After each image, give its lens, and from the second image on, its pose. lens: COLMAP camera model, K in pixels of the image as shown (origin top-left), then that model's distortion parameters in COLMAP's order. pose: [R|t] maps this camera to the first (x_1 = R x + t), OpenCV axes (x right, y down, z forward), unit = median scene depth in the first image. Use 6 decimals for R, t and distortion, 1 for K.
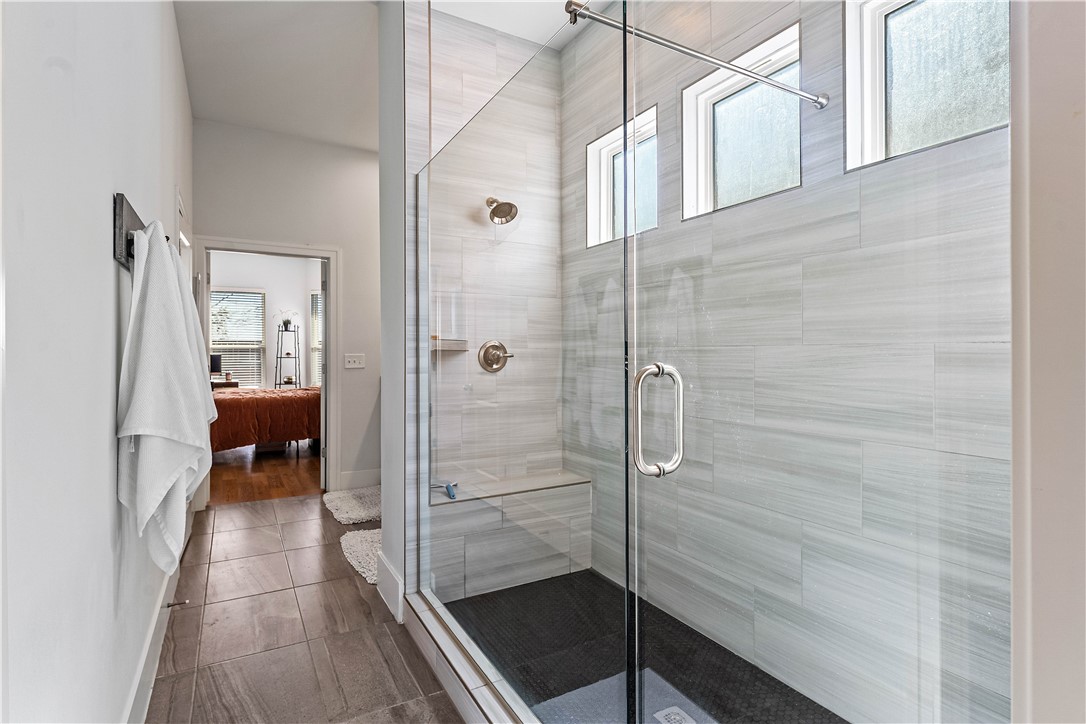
lens RADIAL K [[532.0, 0, 540.9], [0, 532.0, 354.9], [0, 0, 1]] dist [0.005152, 0.001041]
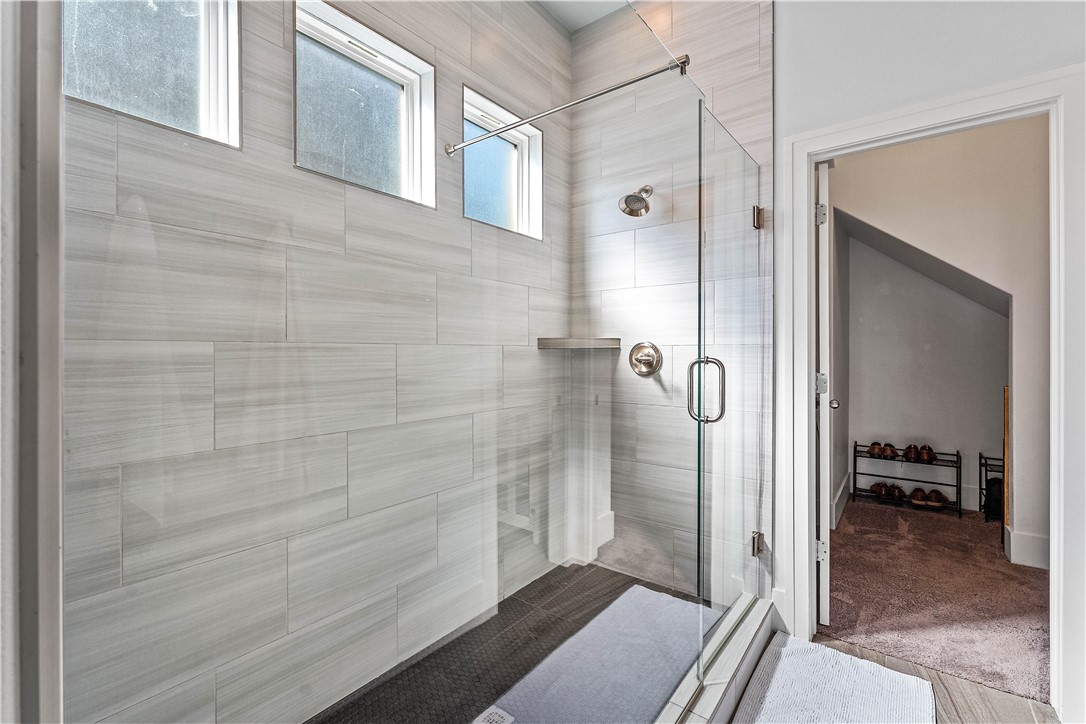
lens RADIAL K [[474.3, 0, 543.2], [0, 474.3, 357.4], [0, 0, 1]] dist [0.001430, 0.000190]
pose [[-0.376089, -0.004327, 0.926573, -0.527993], [0.008525, 0.999931, 0.008130, 0.002973], [-0.926544, 0.010957, -0.376026, 1.092330]]
